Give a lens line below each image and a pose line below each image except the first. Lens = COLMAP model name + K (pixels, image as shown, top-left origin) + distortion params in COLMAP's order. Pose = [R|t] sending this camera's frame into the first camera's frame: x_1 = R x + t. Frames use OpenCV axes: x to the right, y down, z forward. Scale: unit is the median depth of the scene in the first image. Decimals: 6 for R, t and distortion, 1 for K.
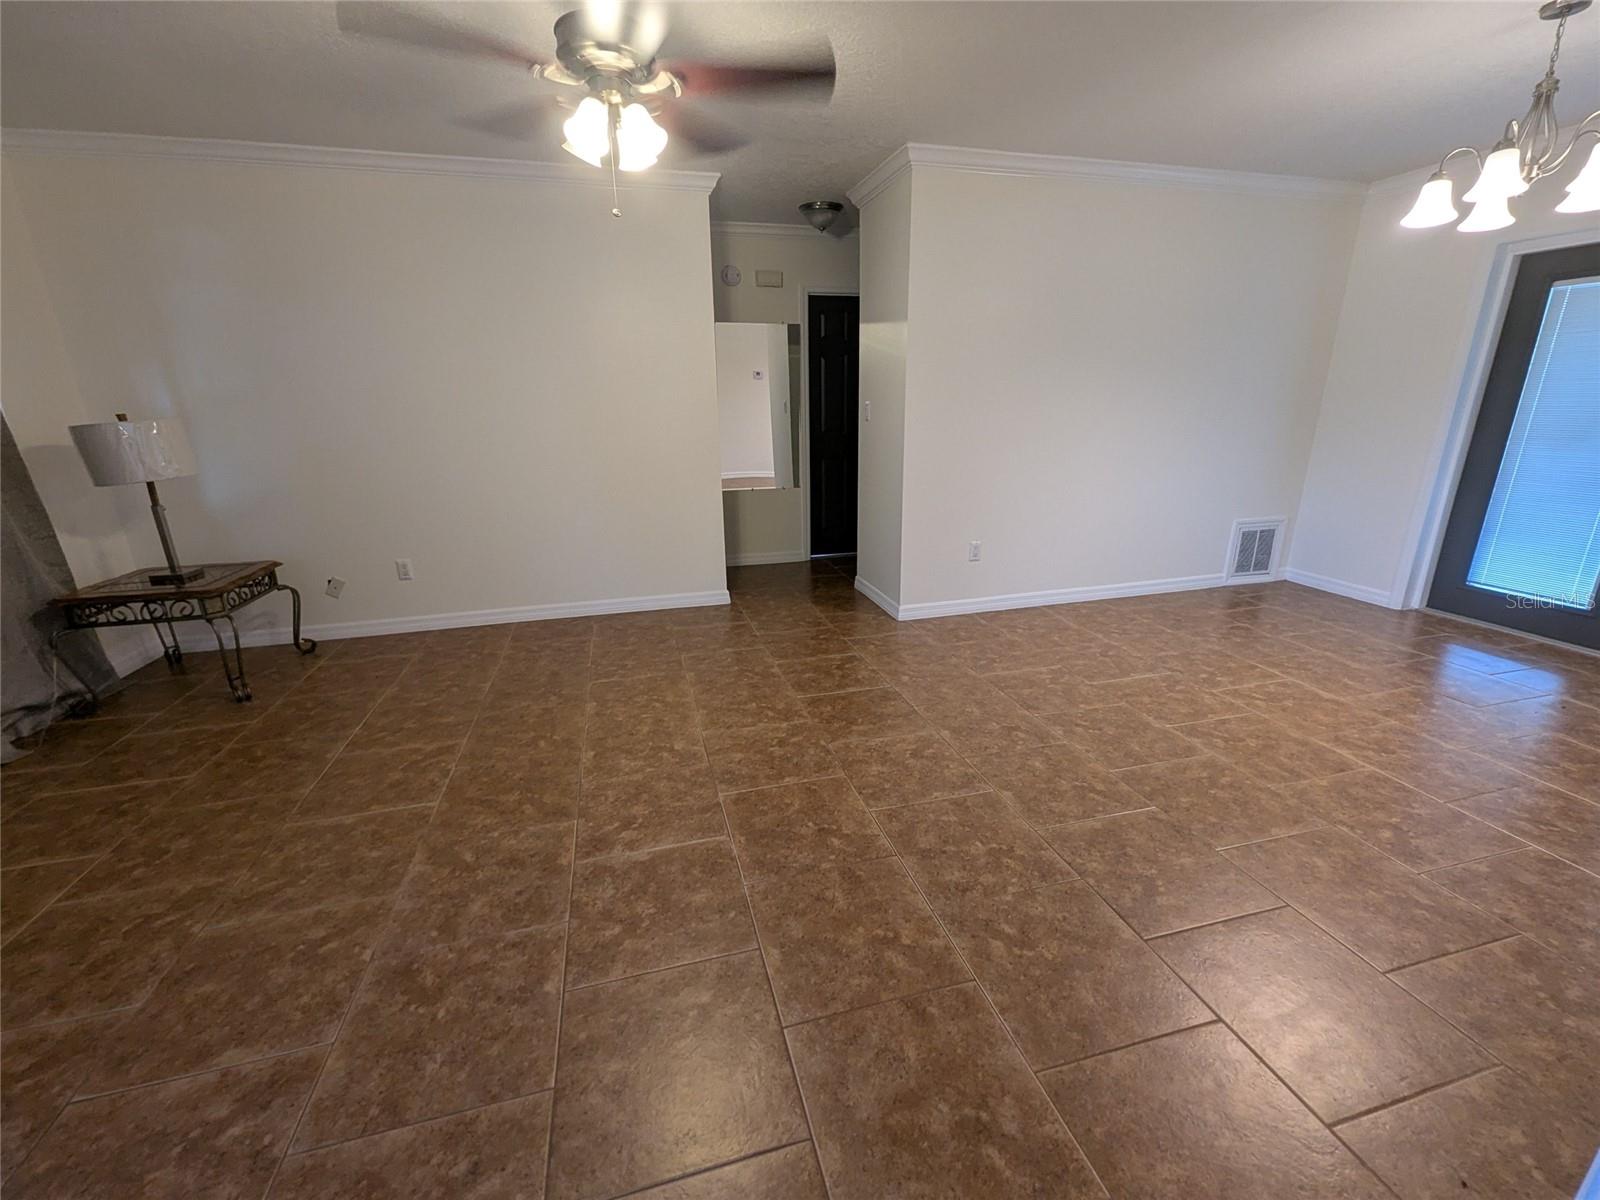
lens RADIAL K [[666.6, 0, 803.4], [0, 666.6, 605.7], [0, 0, 1]] dist [0.005789, -0.001999]
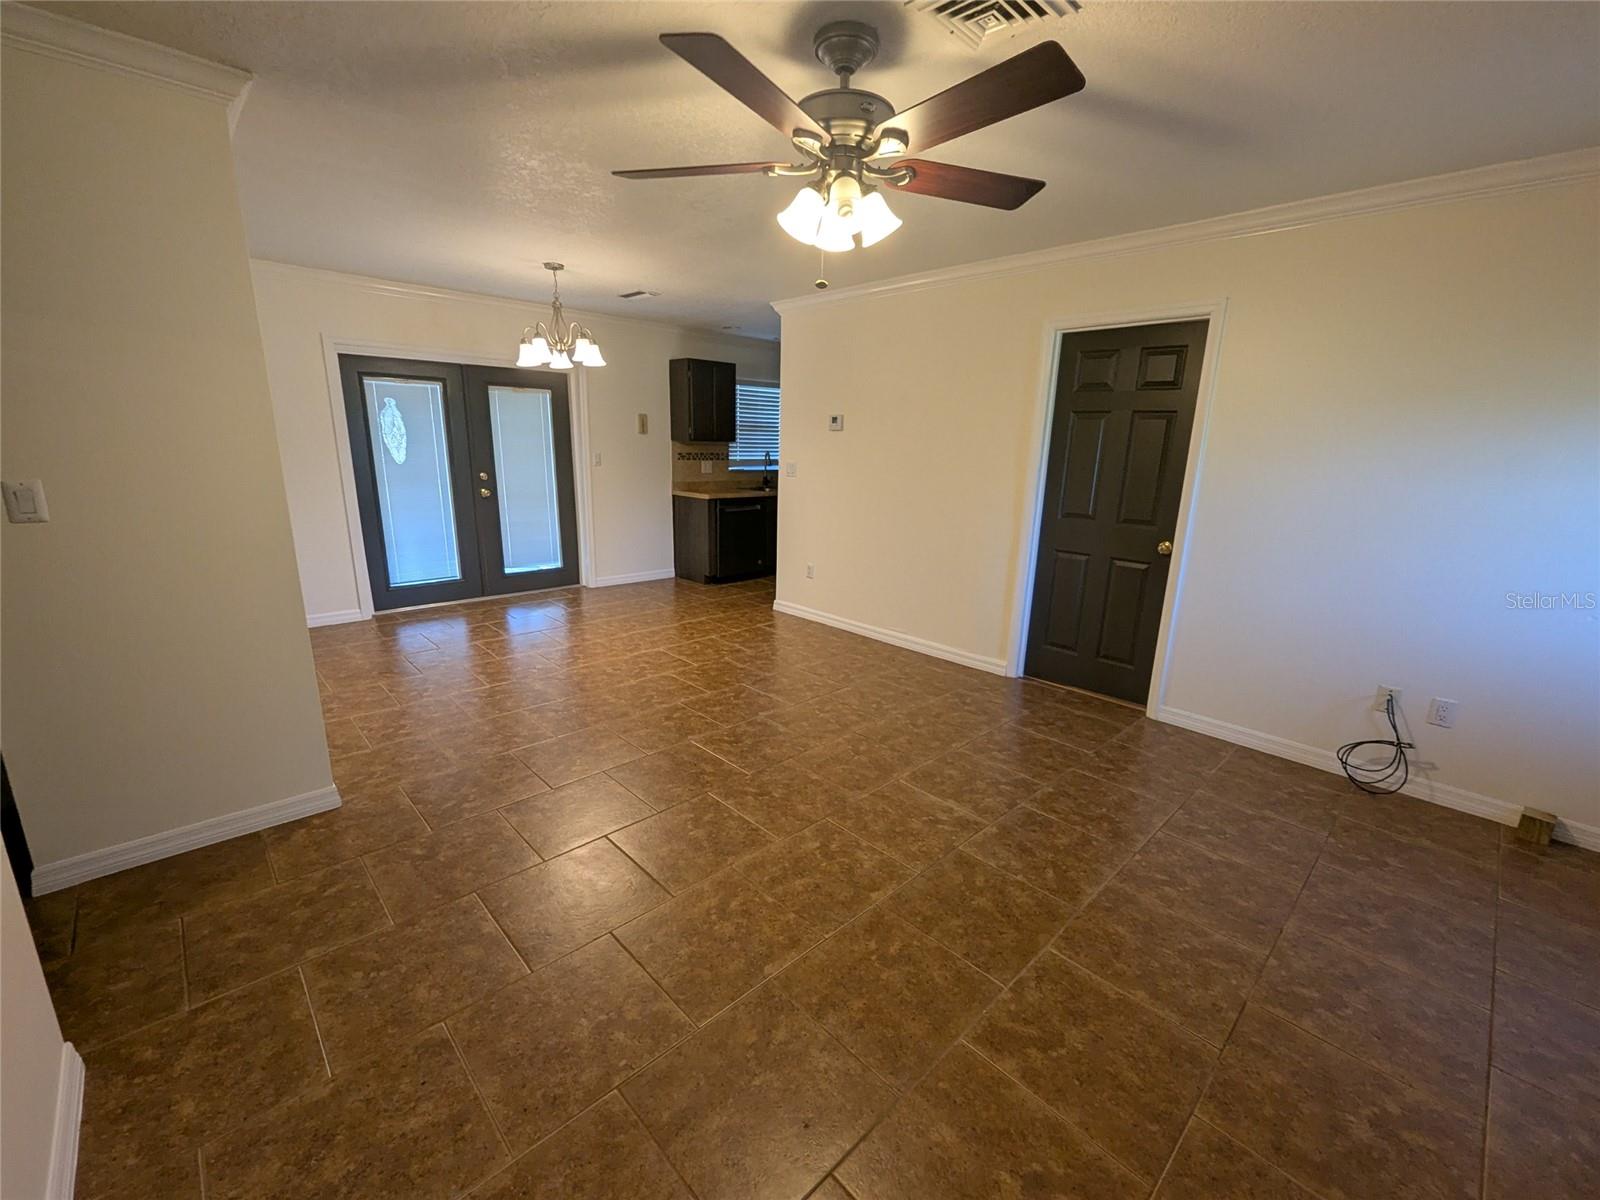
lens RADIAL K [[666.6, 0, 797.9], [0, 666.6, 605.5], [0, 0, 1]] dist [0.005789, -0.001999]
pose [[-0.471761, -0.210749, 0.856170, -0.801232], [0.242949, 0.902358, 0.355986, -0.380746], [-0.847595, 0.375946, -0.374496, 1.097704]]
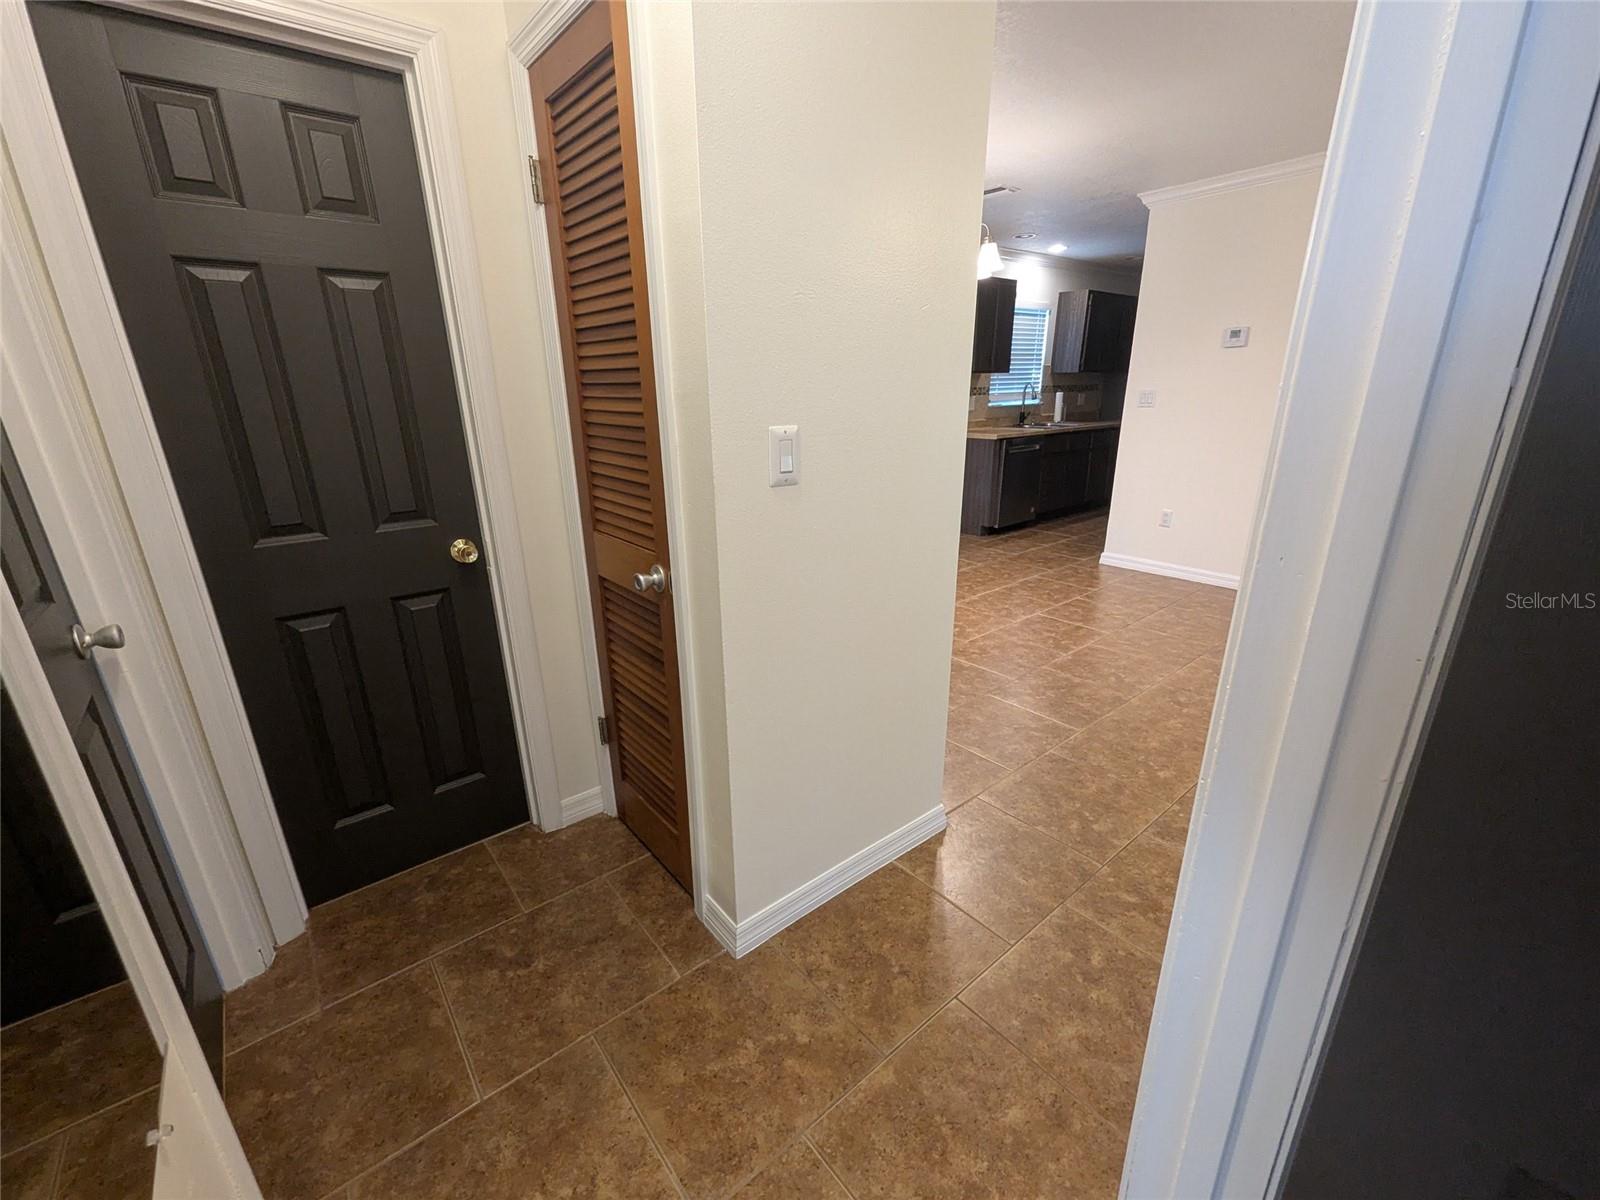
lens RADIAL K [[666.6, 0, 798.7], [0, 666.6, 605.9], [0, 0, 1]] dist [0.005789, -0.001999]
pose [[-0.403593, -0.272606, 0.873384, -0.310422], [0.292484, 0.866051, 0.405474, -0.522605], [-0.866929, 0.419097, -0.269799, 1.618669]]
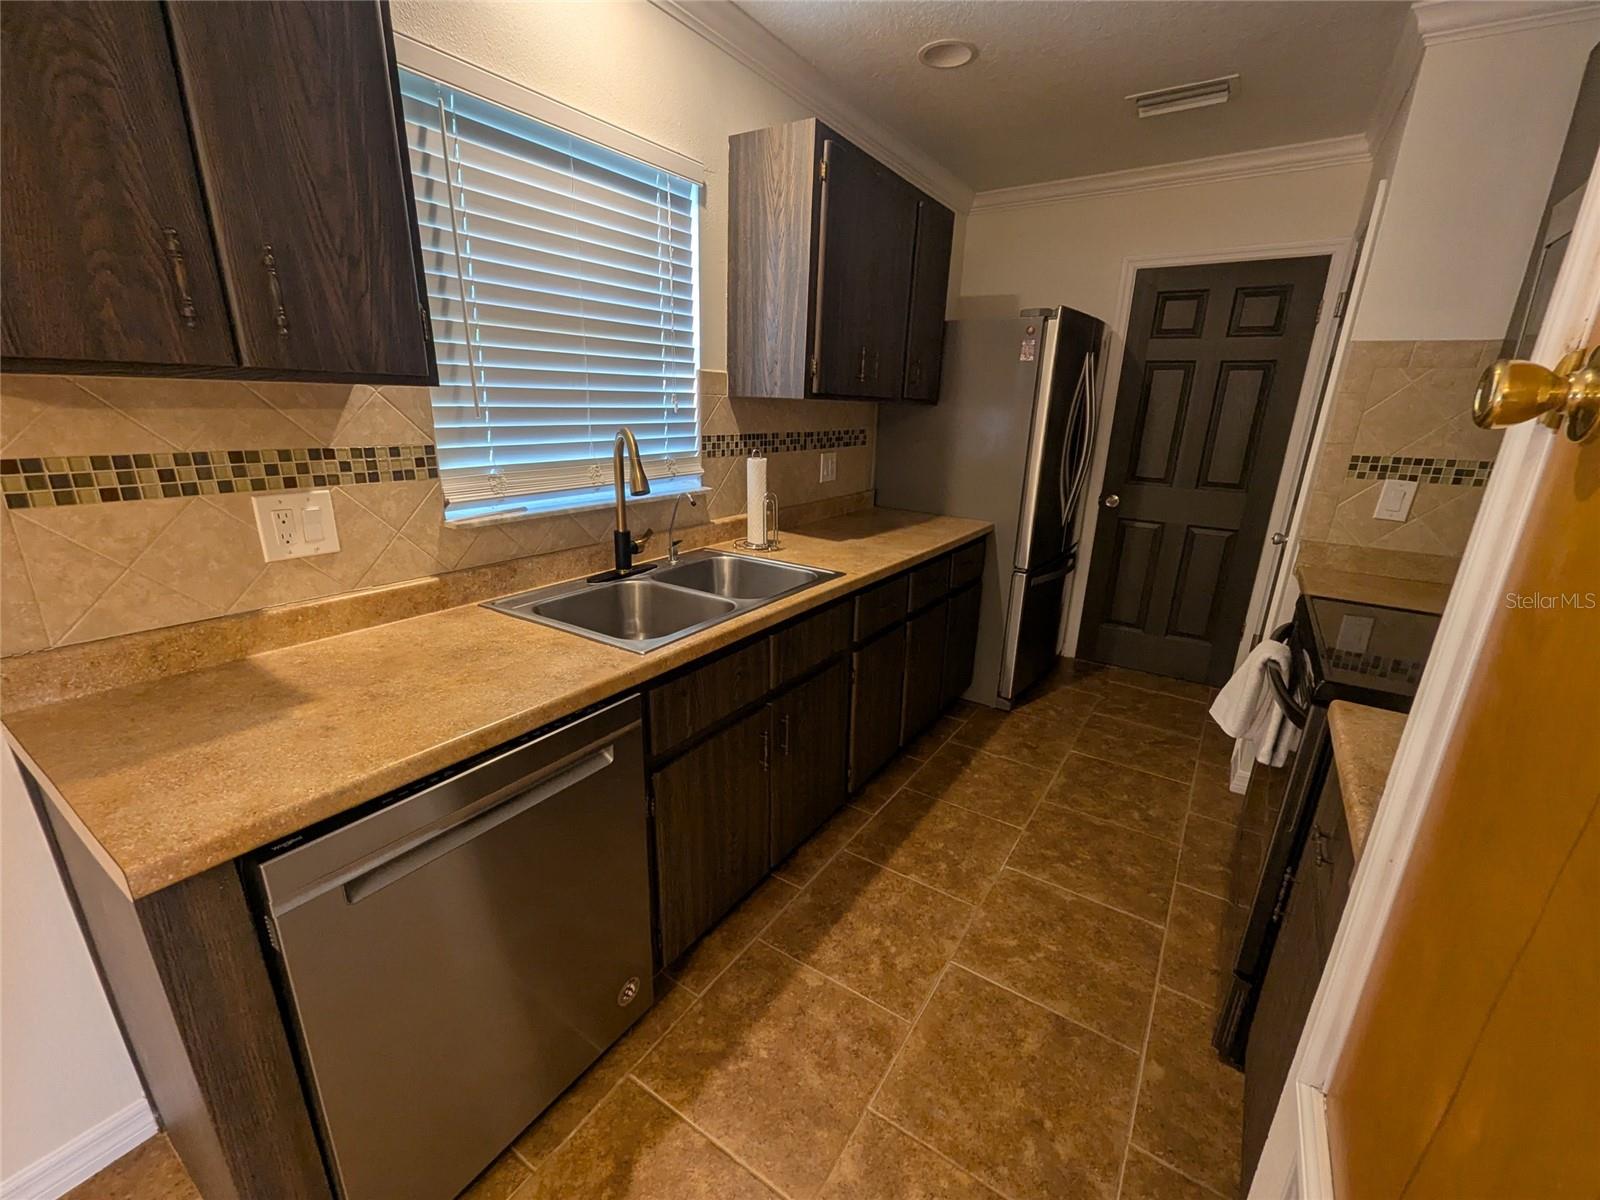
lens RADIAL K [[666.6, 0, 806.8], [0, 666.6, 607.7], [0, 0, 1]] dist [0.005789, -0.001999]
pose [[-0.663665, -0.229296, 0.712020, 0.976653], [0.204032, 0.860279, 0.467217, -0.142267], [-0.719667, 0.455350, -0.524153, 0.288328]]
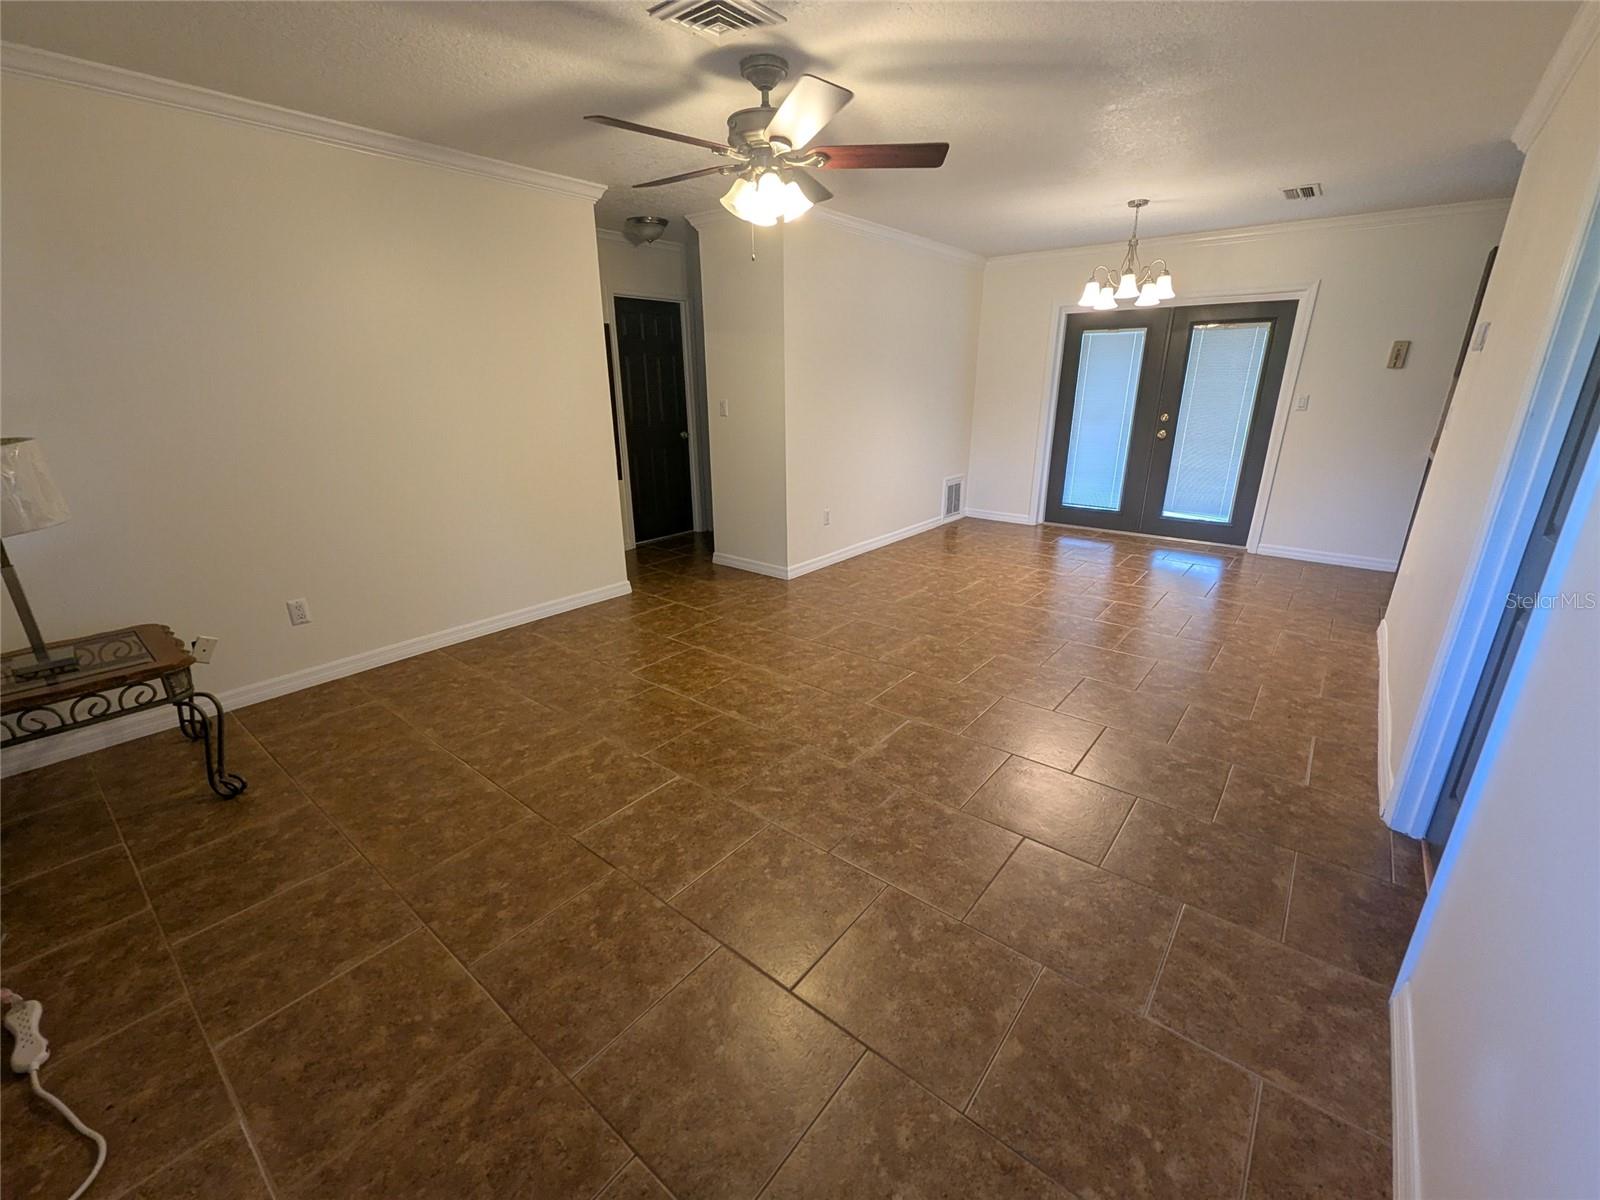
lens RADIAL K [[666.6, 0, 801.4], [0, 666.6, 602.8], [0, 0, 1]] dist [0.005789, -0.001999]
pose [[0.811017, -0.178579, 0.557100, -0.728219], [0.167582, 0.983282, 0.071230, -0.026132], [-0.560507, 0.035591, 0.827385, -0.034351]]
